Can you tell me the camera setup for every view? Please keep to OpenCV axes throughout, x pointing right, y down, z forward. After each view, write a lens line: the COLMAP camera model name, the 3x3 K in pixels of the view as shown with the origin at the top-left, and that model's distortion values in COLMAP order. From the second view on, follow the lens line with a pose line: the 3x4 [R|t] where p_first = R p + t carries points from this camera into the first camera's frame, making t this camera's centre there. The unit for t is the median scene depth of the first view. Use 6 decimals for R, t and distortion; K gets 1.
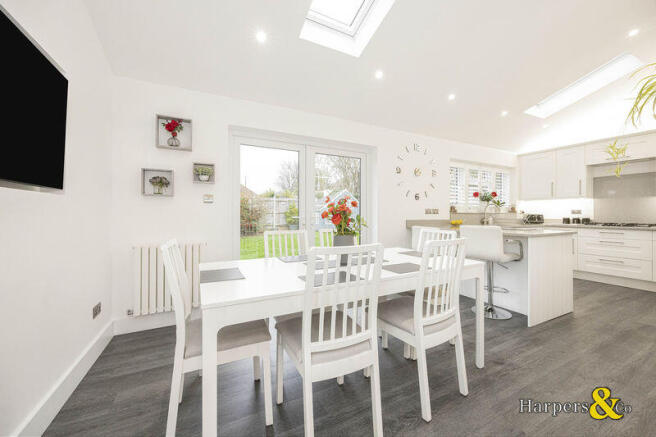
lens RADIAL K [[251.0, 0, 329.7], [0, 251.0, 211.5], [0, 0, 1]] dist [-0.006293, -0.000303]
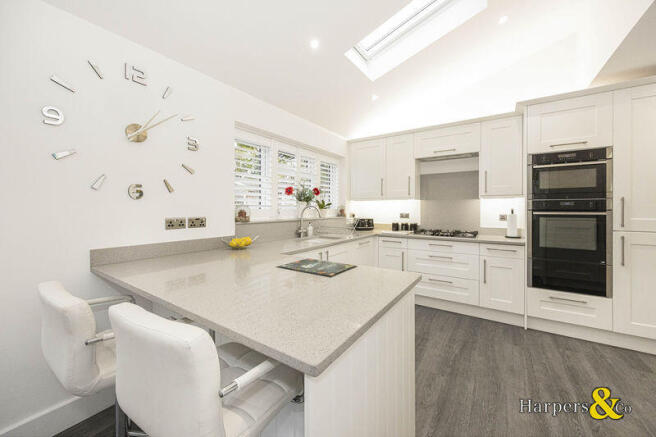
lens RADIAL K [[251.0, 0, 329.7], [0, 251.0, 207.2], [0, 0, 1]] dist [-0.006293, -0.000303]
pose [[0.869177, 0.000000, 0.494501, 0.361935], [-0.001335, 0.999996, 0.002348, -0.028194], [-0.494500, -0.002701, 0.869174, 0.400190]]
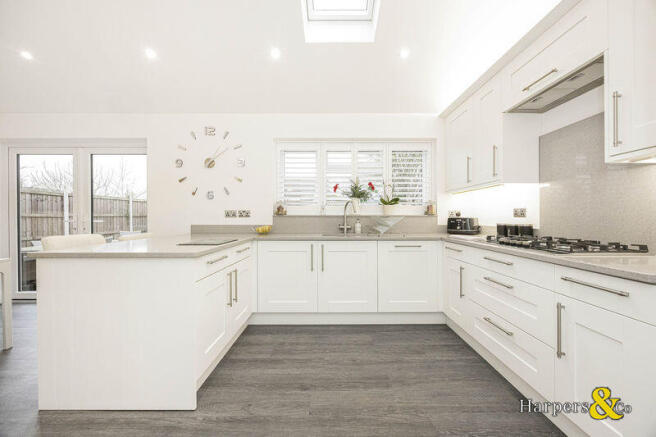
lens RADIAL K [[251.0, 0, 328.8], [0, 251.0, 217.3], [0, 0, 1]] dist [-0.006293, -0.000303]
pose [[0.897508, -0.001358, -0.440996, 0.868009], [0.006006, 0.999940, 0.009143, 0.003811], [0.440957, -0.010855, 0.897463, 0.400362]]
